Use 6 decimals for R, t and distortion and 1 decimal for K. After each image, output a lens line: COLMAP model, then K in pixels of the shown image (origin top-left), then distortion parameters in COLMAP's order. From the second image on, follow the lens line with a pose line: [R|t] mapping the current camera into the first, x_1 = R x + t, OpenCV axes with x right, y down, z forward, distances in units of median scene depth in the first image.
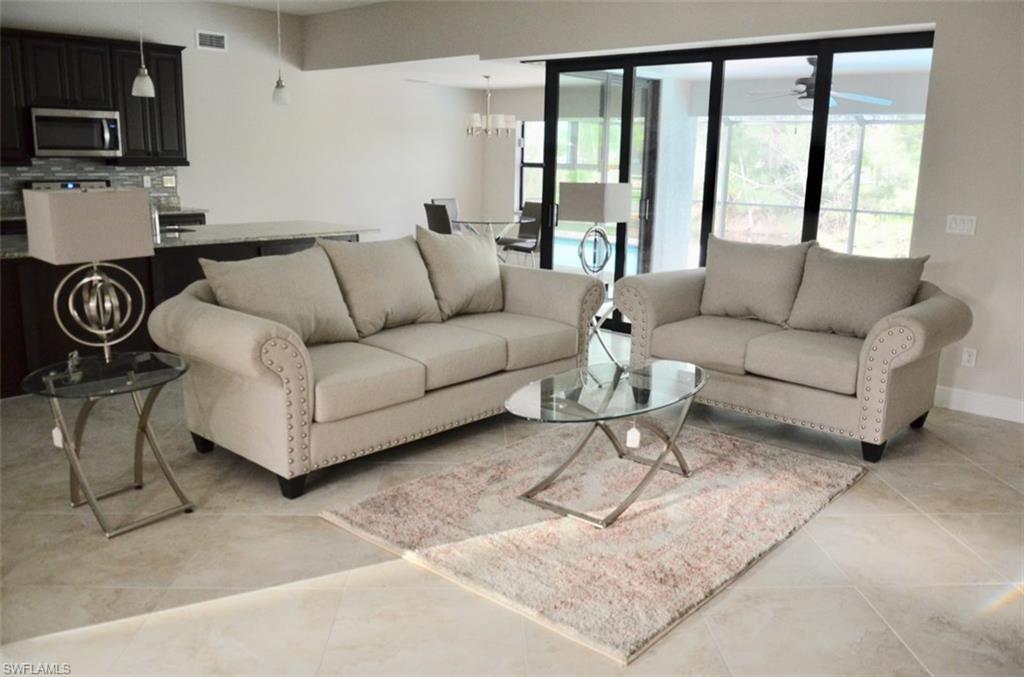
lens RADIAL K [[823.7, 0, 540.5], [0, 823.7, 356.3], [0, 0, 1]] dist [-0.043011, -0.004176]
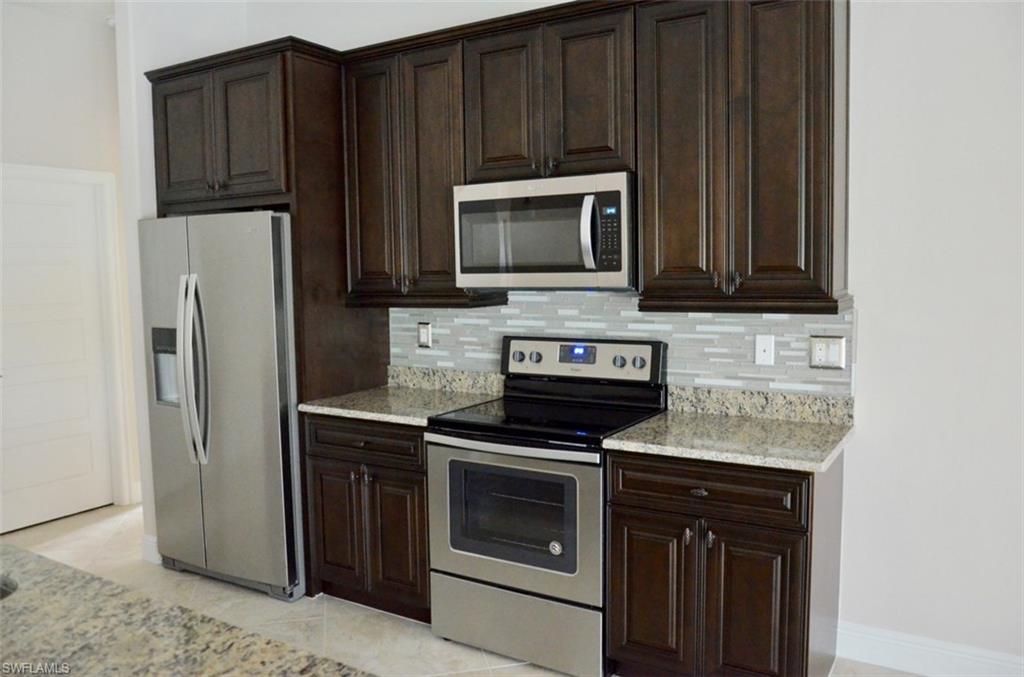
lens RADIAL K [[823.7, 0, 519.9], [0, 823.7, 344.7], [0, 0, 1]] dist [-0.043011, -0.004176]
pose [[0.158892, 0.069059, -0.984878, -0.202020], [-0.212416, 0.976580, 0.034208, -0.321466], [0.964175, 0.203768, 0.169840, 1.288203]]
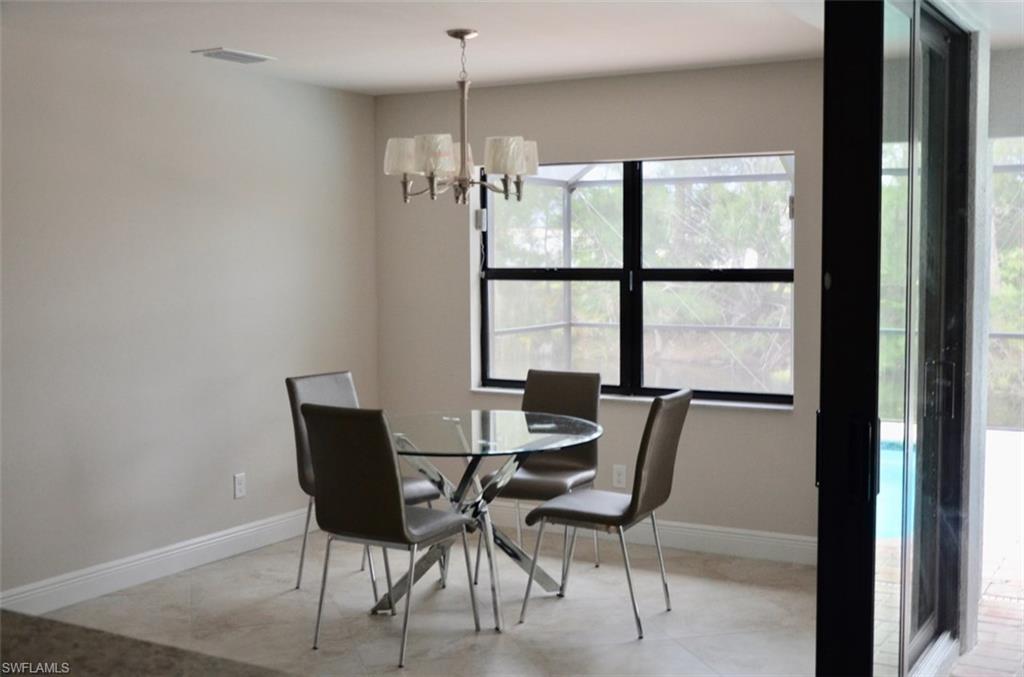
lens RADIAL K [[1186.9, 0, 510.7], [0, 1186.9, 338.8], [0, 0, 1]] dist [0.122352, 0.000000]
pose [[0.976939, -0.041349, 0.209475, -0.278810], [0.074344, 0.985553, -0.152181, -0.237027], [-0.200156, 0.164245, 0.965899, 0.932018]]
